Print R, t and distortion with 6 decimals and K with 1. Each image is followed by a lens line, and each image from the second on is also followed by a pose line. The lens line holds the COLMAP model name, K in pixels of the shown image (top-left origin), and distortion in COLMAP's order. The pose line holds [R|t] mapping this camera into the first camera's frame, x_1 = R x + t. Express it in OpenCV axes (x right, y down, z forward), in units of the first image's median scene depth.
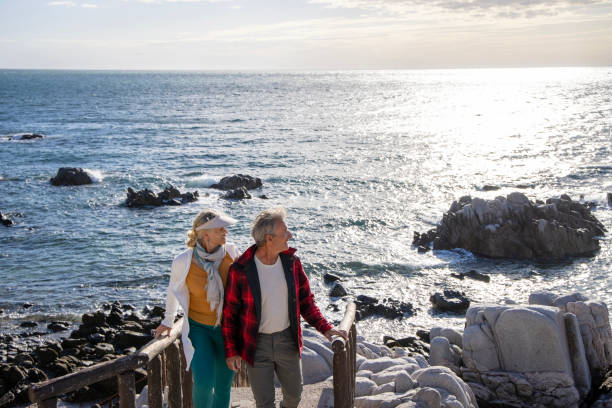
lens RADIAL K [[1017.1, 0, 304.9], [0, 1017.1, 206.5], [0, 0, 1]] dist [0.254636, -0.064994]
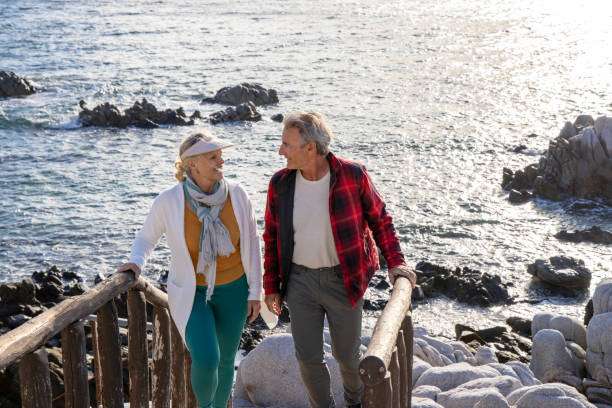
lens RADIAL K [[1017.1, 0, 304.9], [0, 1017.1, 206.5], [0, 0, 1]] dist [0.254636, -0.064994]
pose [[0.998169, 0.008556, -0.059886, 0.019274], [-0.006718, 0.999502, 0.030818, 0.032041], [0.060120, -0.030359, 0.997729, 0.346960]]
